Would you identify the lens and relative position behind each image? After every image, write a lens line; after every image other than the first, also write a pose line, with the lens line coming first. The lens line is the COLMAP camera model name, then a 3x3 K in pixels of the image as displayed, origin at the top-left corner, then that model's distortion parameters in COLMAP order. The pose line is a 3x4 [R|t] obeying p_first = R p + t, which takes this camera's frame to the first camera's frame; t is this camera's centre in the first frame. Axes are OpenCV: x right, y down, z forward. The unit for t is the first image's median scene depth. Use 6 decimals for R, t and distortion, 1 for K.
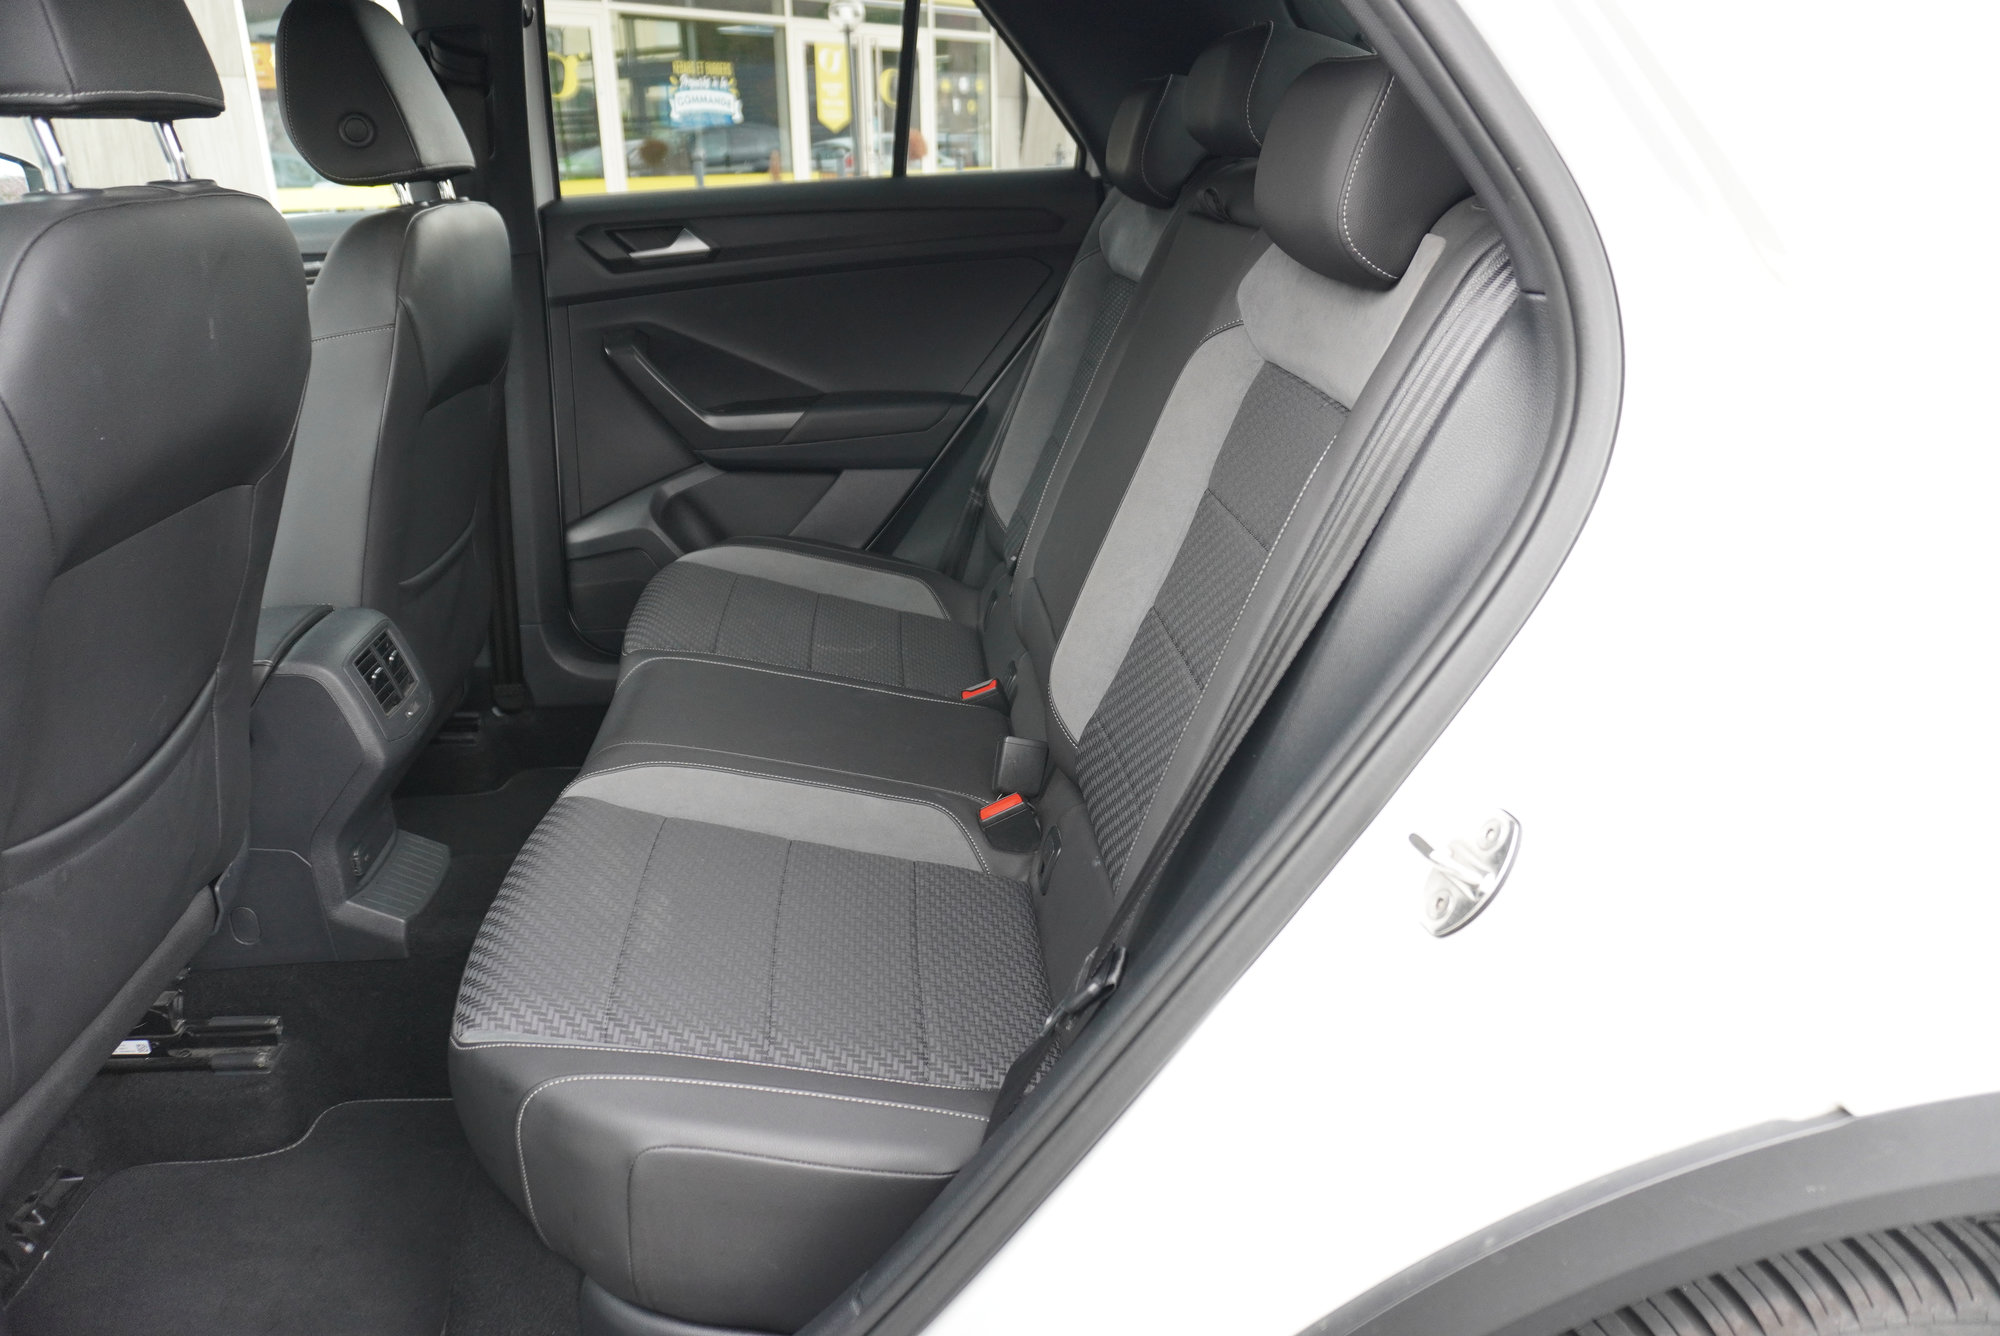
lens RADIAL K [[1345.7, 0, 1001.2], [0, 1345.7, 667.4], [0, 0, 1]] dist [-0.047385, 0.031257]
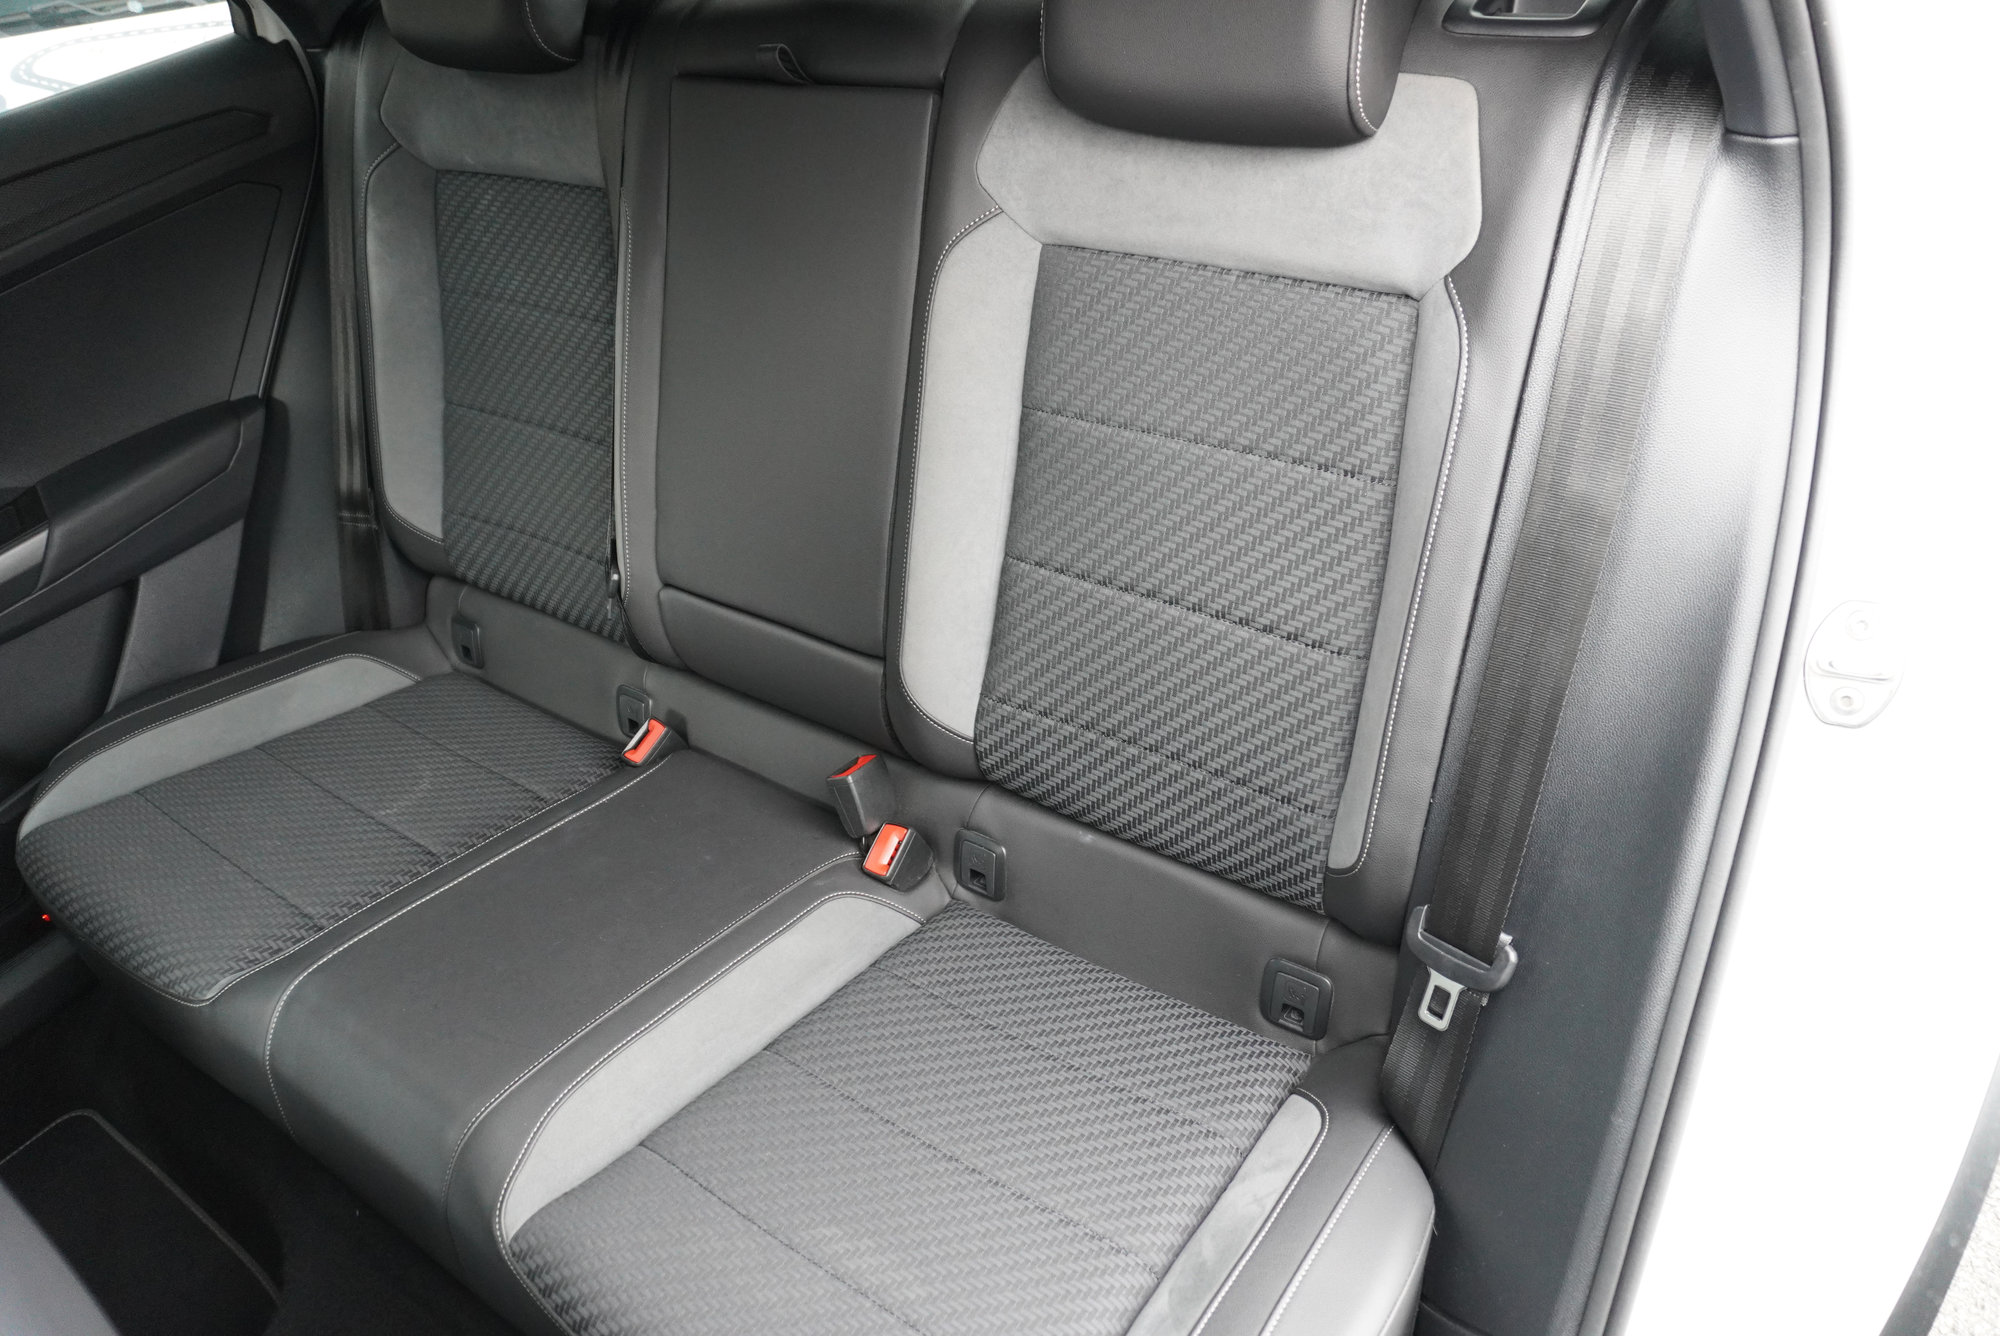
lens RADIAL K [[1345.7, 0, 999.8], [0, 1345.7, 669.0], [0, 0, 1]] dist [-0.047385, 0.031257]
pose [[0.638571, -0.531012, 0.557003, -0.281273], [0.397125, 0.847355, 0.352535, -0.201392], [-0.659180, -0.003919, 0.751975, 0.246922]]
